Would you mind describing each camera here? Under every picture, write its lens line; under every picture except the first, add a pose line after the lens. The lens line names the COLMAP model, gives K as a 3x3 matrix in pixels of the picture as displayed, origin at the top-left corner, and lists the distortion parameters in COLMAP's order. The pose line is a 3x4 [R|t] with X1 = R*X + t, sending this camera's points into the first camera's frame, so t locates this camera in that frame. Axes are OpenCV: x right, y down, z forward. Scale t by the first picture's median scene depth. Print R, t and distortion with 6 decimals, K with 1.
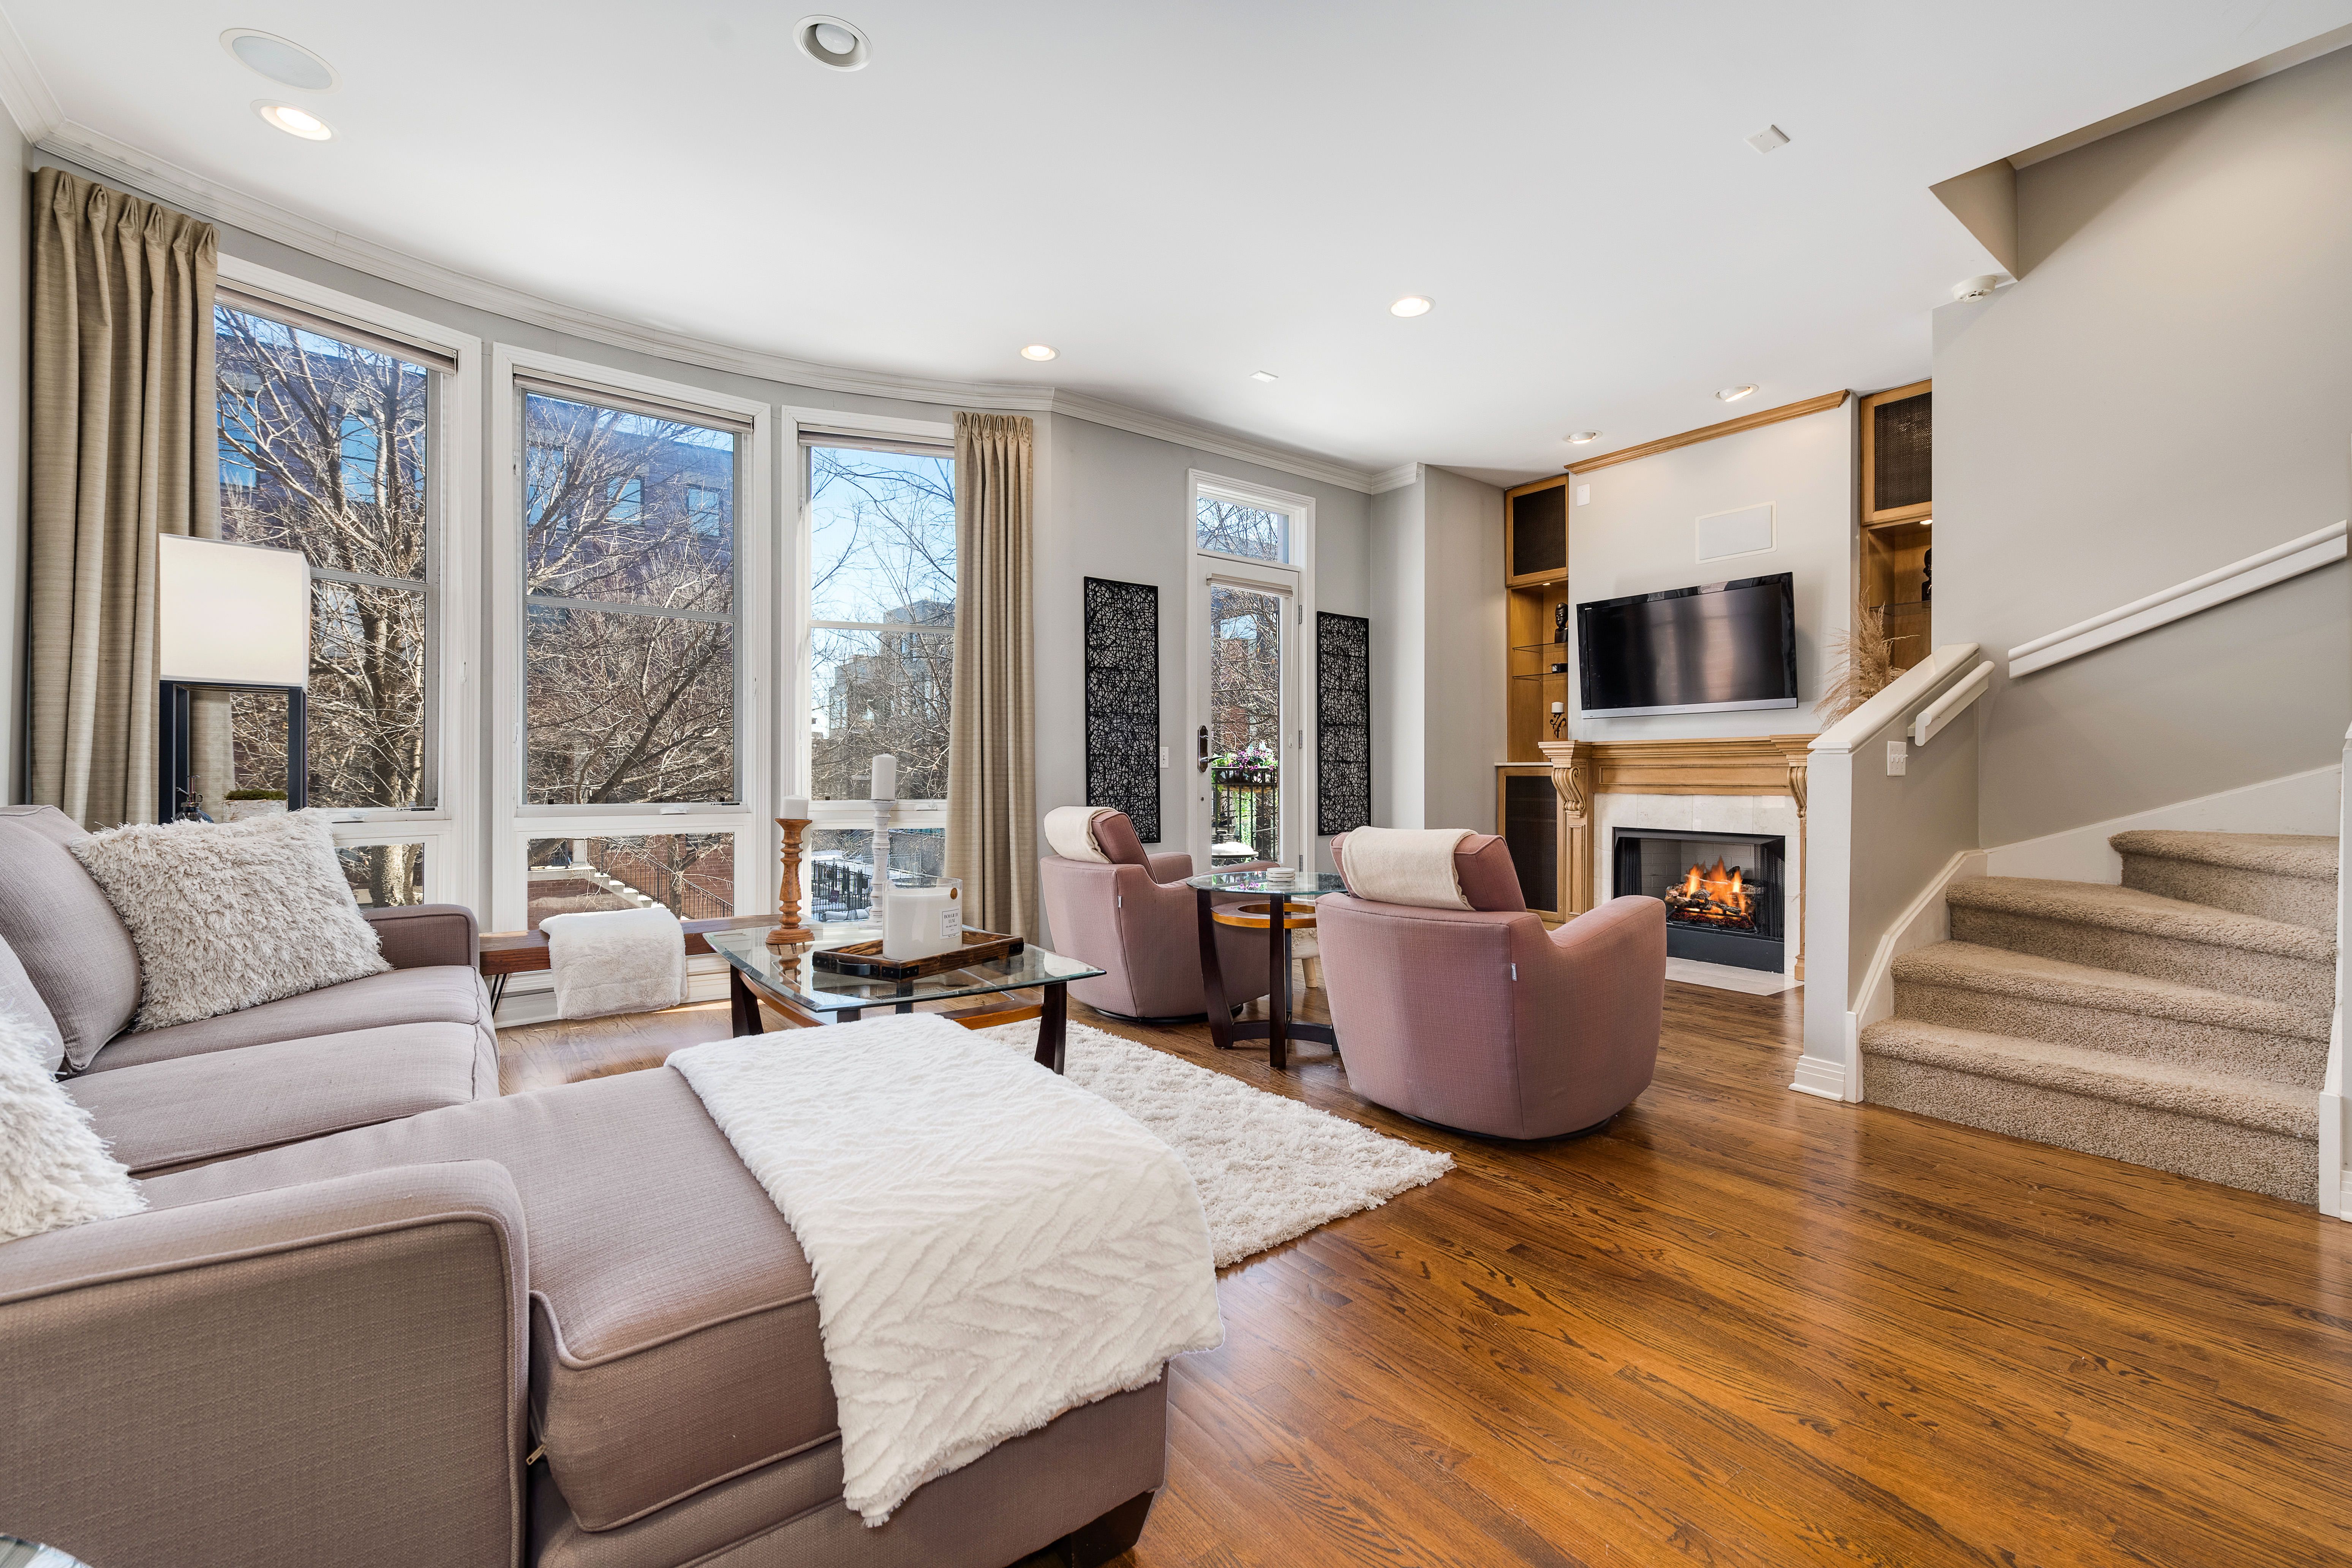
lens RADIAL K [[976.1, 0, 1180.7], [0, 976.1, 776.5], [0, 0, 1]] dist [0.008761, -0.000019]
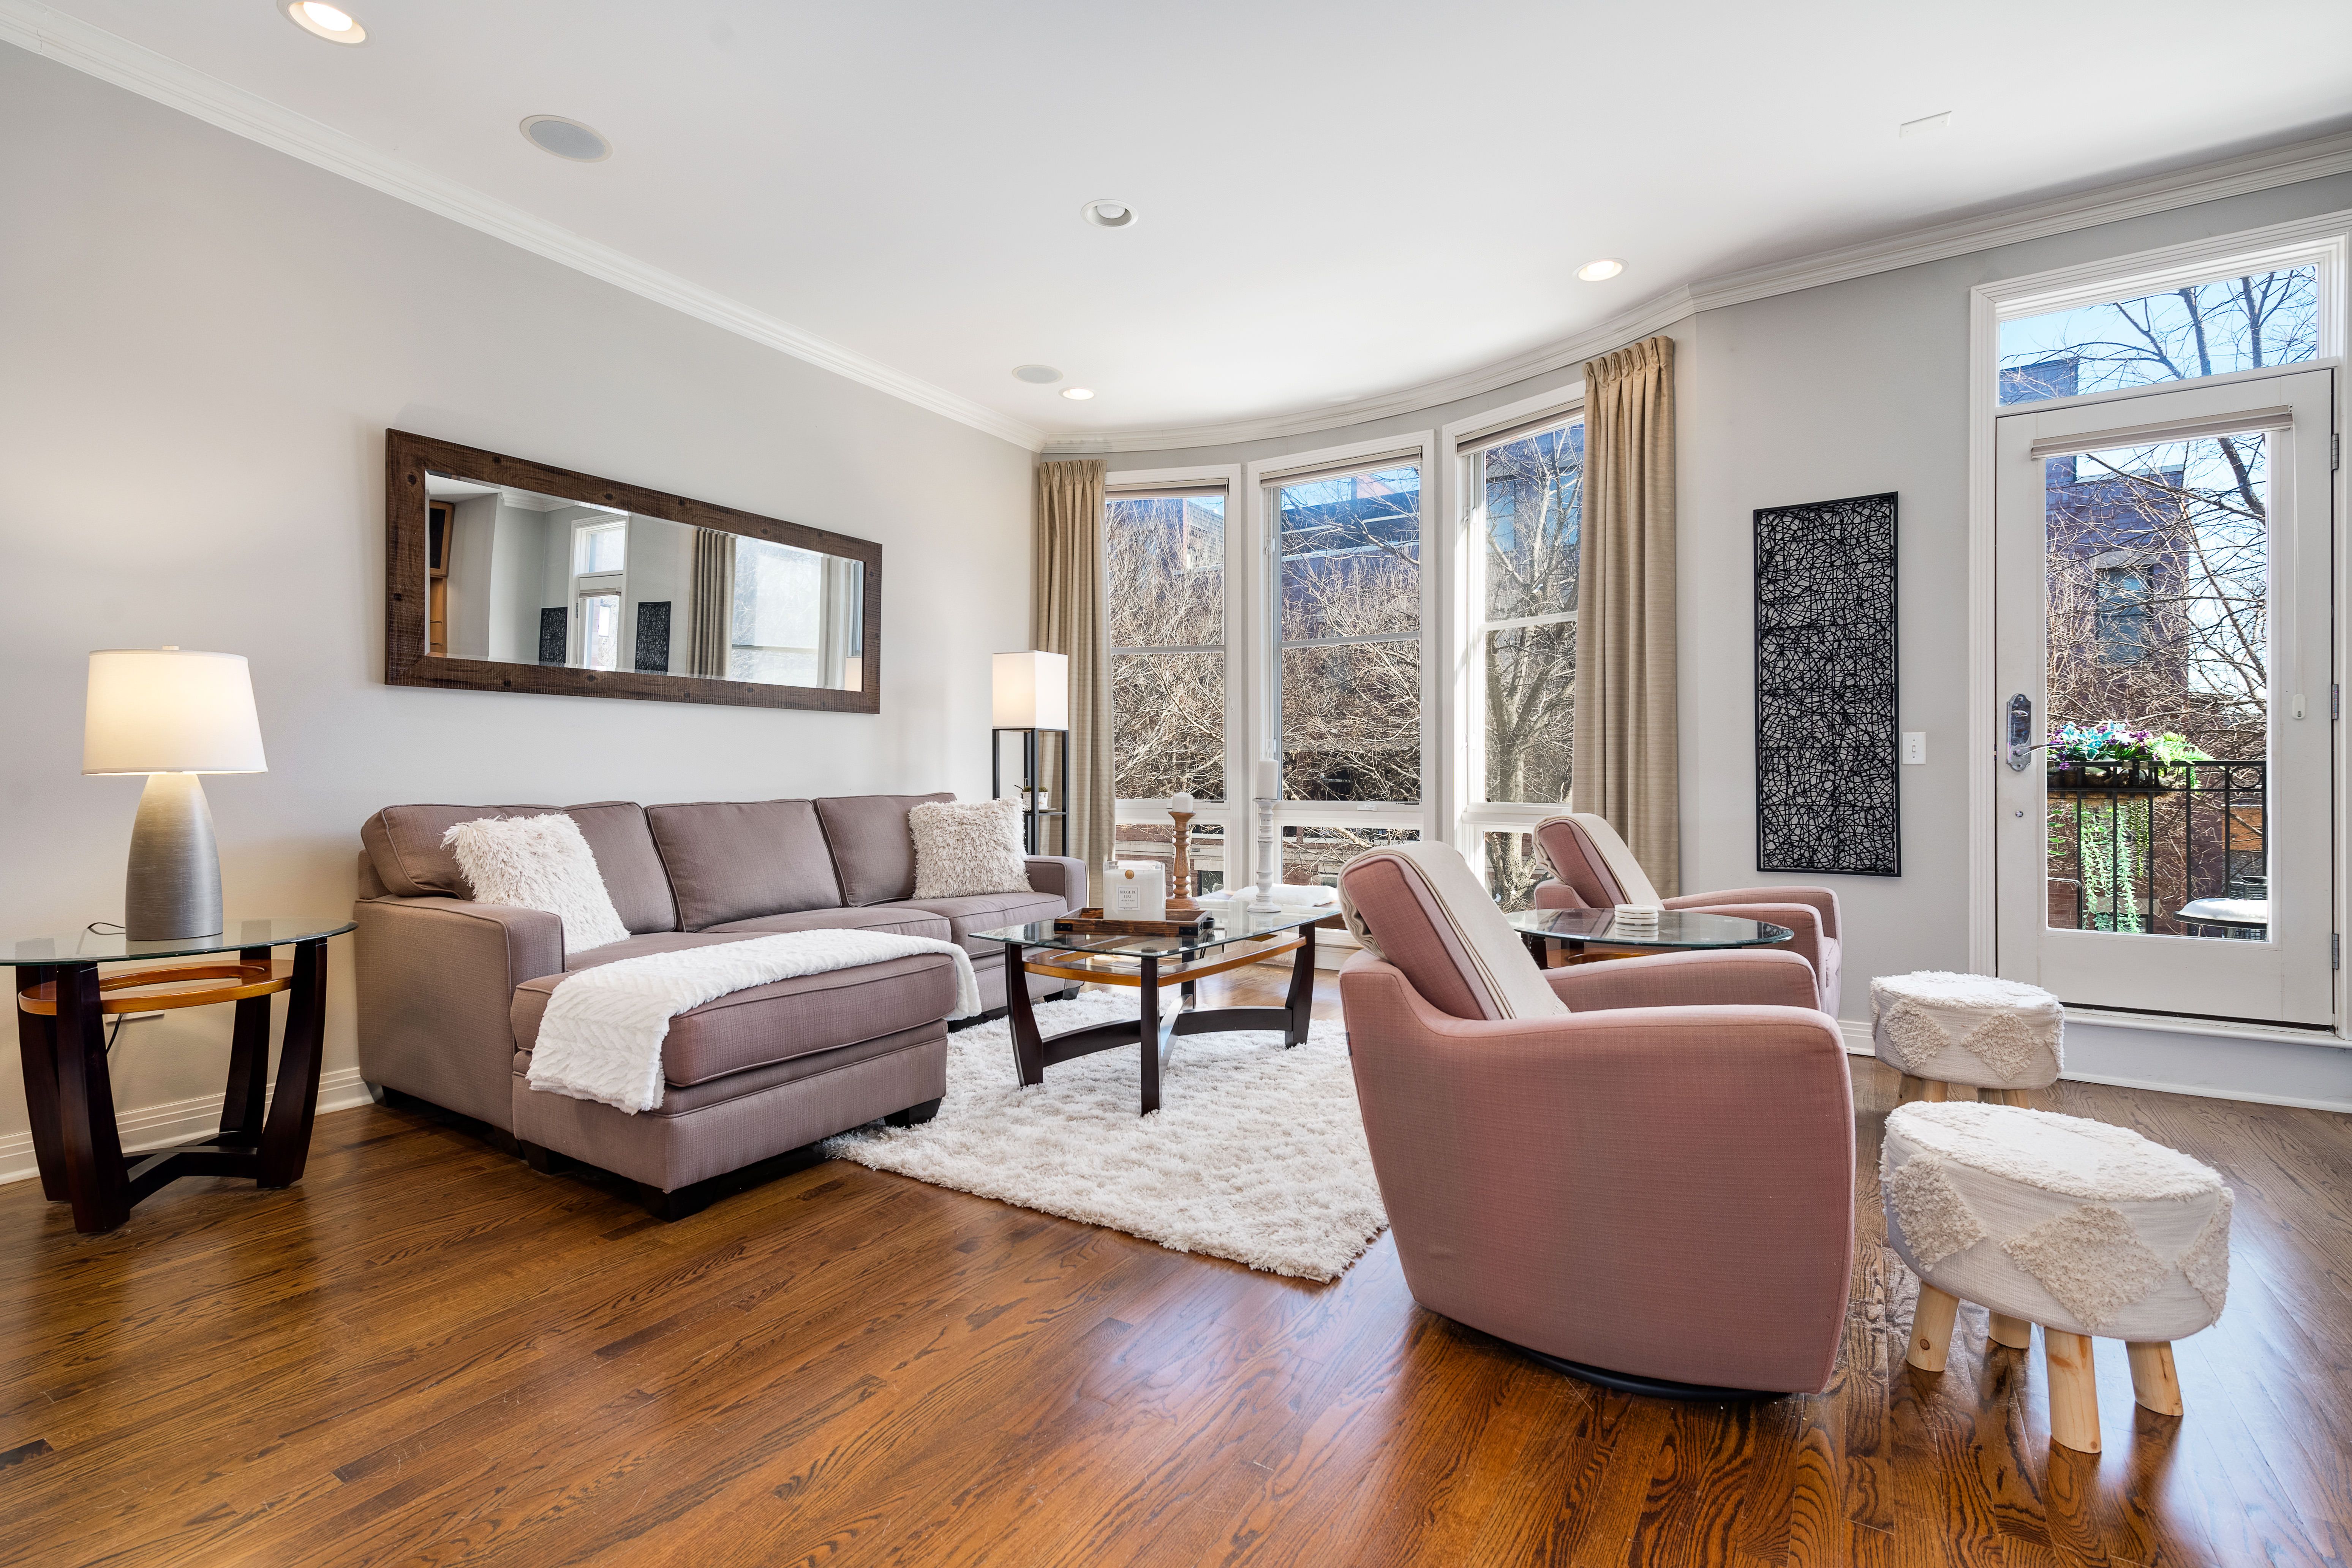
lens RADIAL K [[1063.0, 0, 1174.6], [0, 1063.0, 784.2], [0, 0, 1]] dist [0.013462, -0.000877]
pose [[0.349323, 0.003255, -0.936997, 0.584339], [0.000733, 0.999993, 0.003748, 0.001724], [0.937002, -0.001996, 0.349318, 0.339738]]
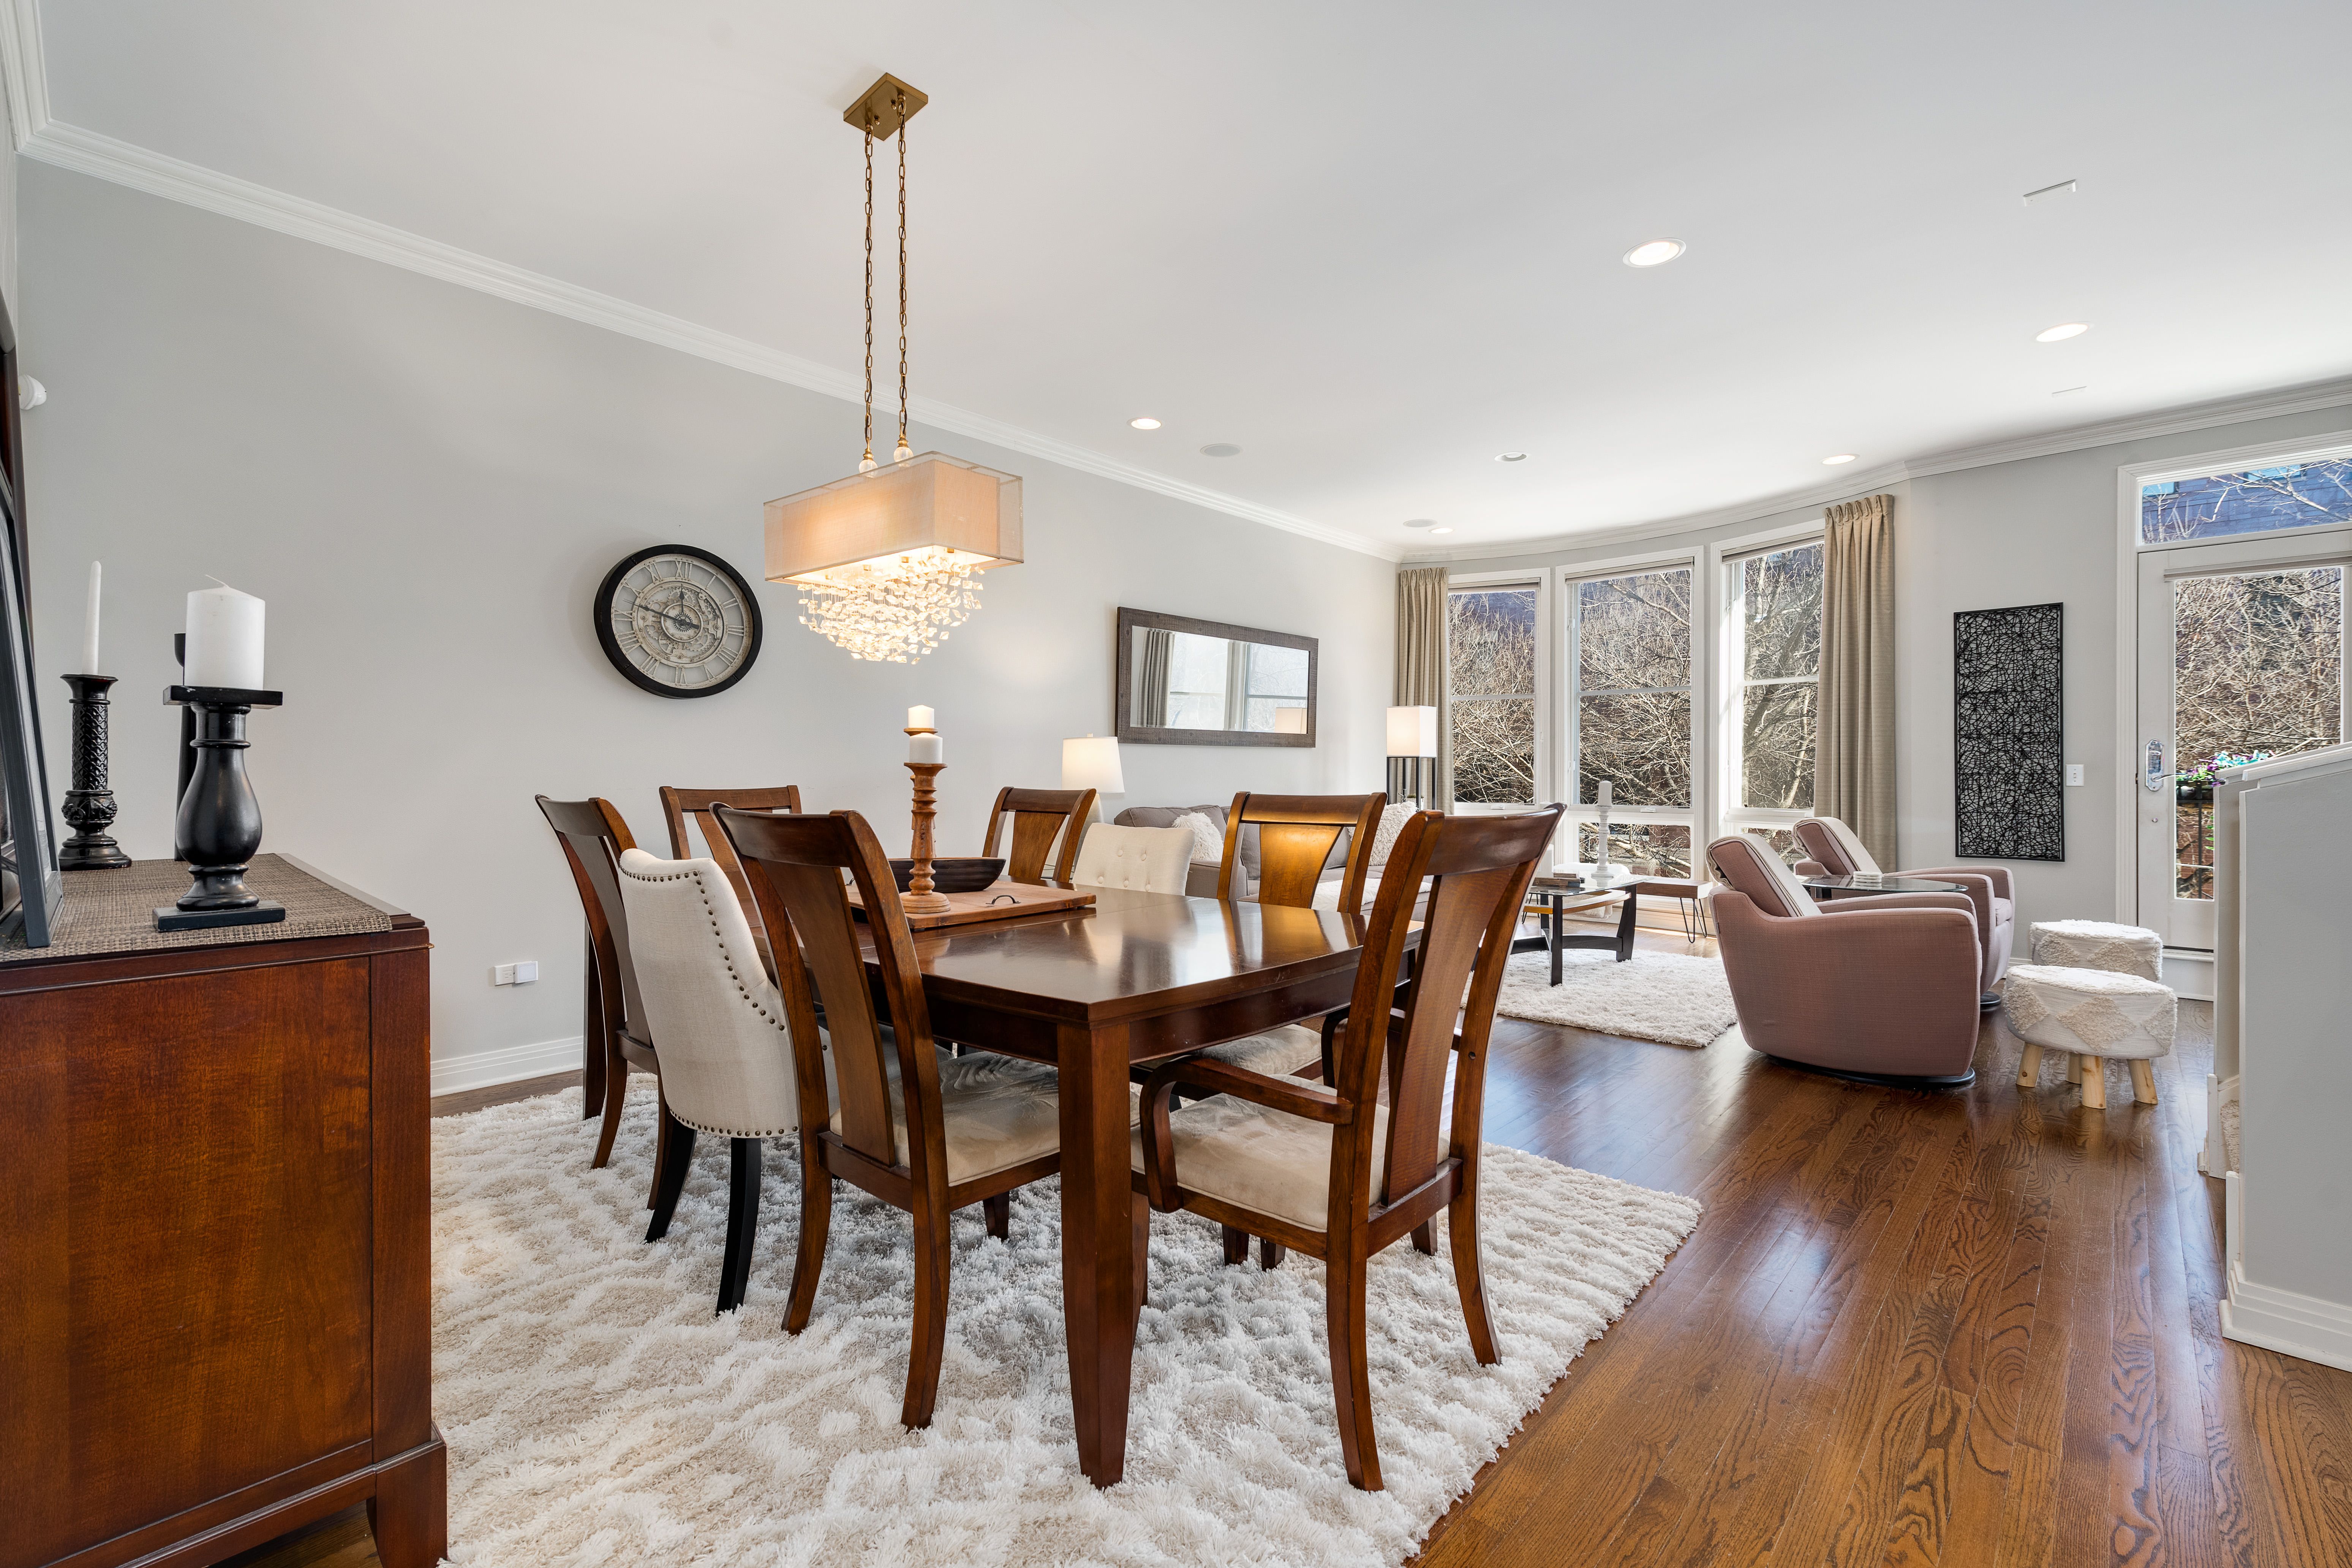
lens RADIAL K [[976.1, 0, 1173.5], [0, 976.1, 783.1], [0, 0, 1]] dist [0.008761, -0.000019]
pose [[0.160559, 0.007246, -0.987000, 0.974935], [-0.000525, 0.999974, 0.007256, -0.022330], [0.987026, -0.000647, 0.160558, -0.056015]]
